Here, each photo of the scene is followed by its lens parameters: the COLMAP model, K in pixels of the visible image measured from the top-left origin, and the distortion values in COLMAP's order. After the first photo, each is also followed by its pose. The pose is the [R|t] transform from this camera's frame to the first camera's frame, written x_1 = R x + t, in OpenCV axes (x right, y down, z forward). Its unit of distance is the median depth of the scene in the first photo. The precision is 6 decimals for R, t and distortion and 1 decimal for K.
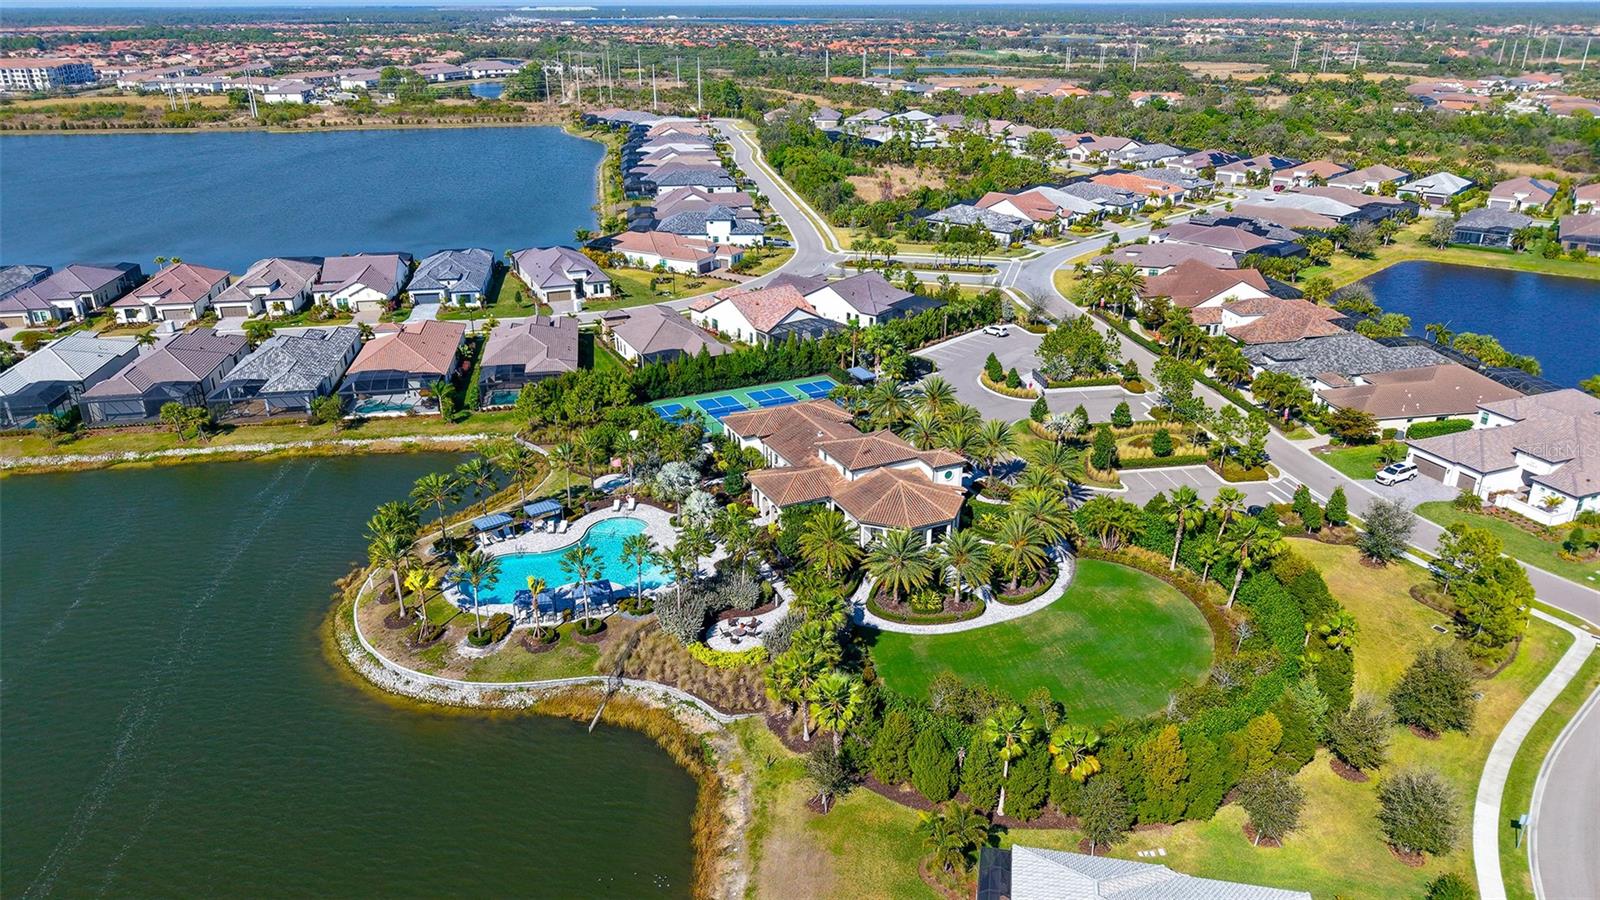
lens RADIAL K [[1084.5, 0, 800.0], [0, 1084.5, 450.0], [0, 0, 1]] dist [0.086383, -0.163132]
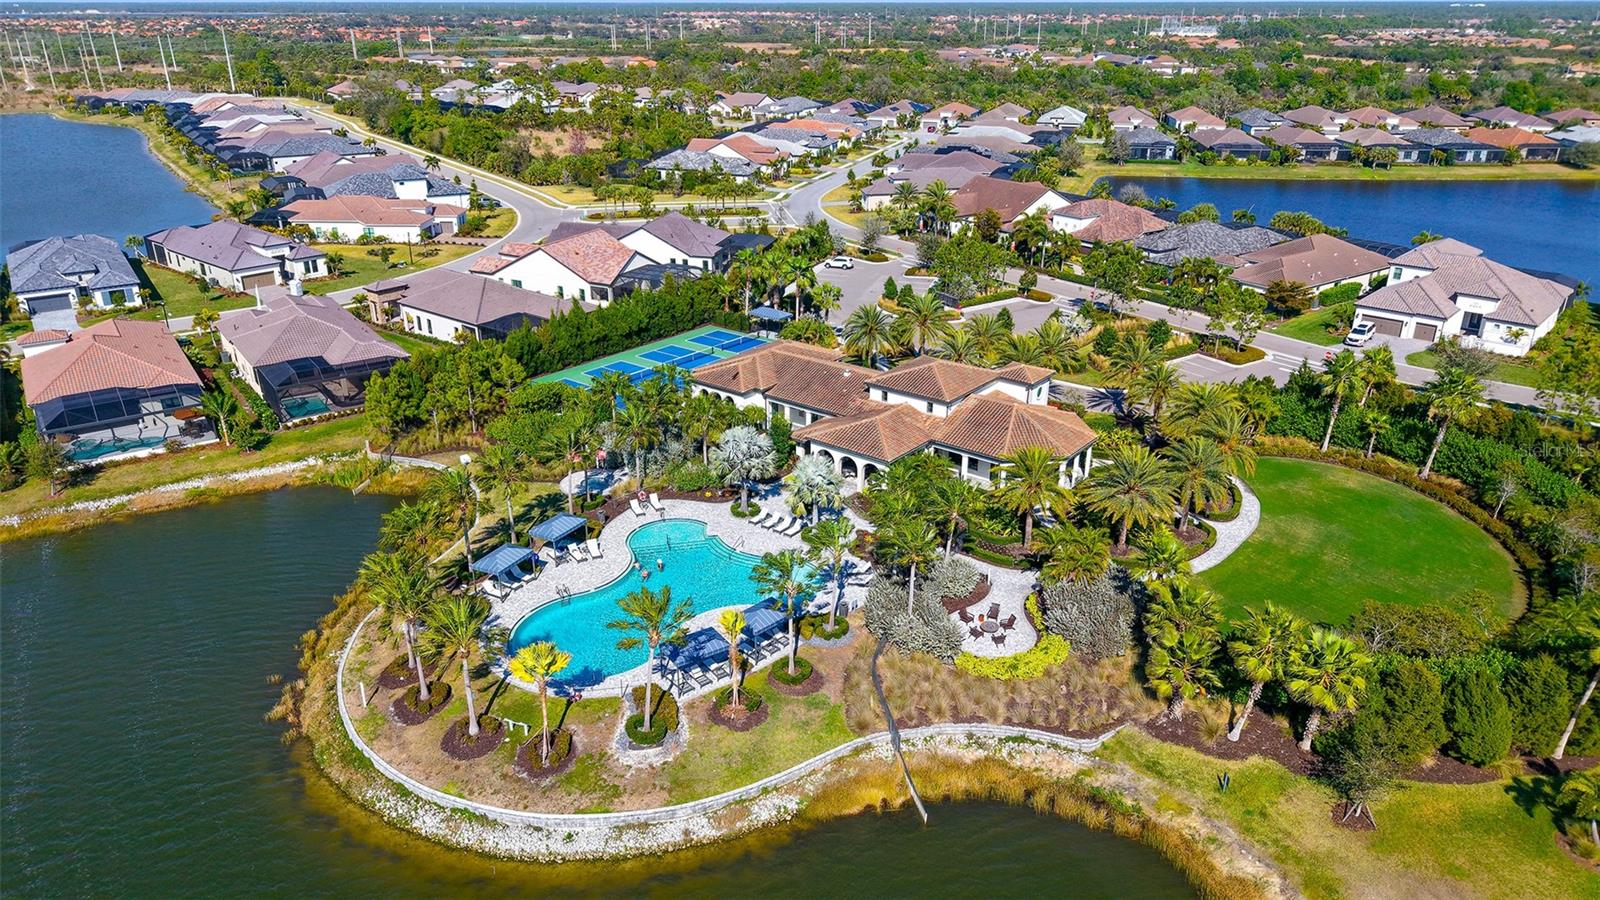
lens RADIAL K [[1075.1, 0, 800.0], [0, 1075.1, 450.0], [0, 0, 1]] dist [0.011742, -0.006157]
pose [[0.899295, -0.164015, 0.405423, -0.274367], [0.162919, 0.985927, 0.037480, 0.004581], [-0.405865, 0.032346, 0.913360, 0.257215]]
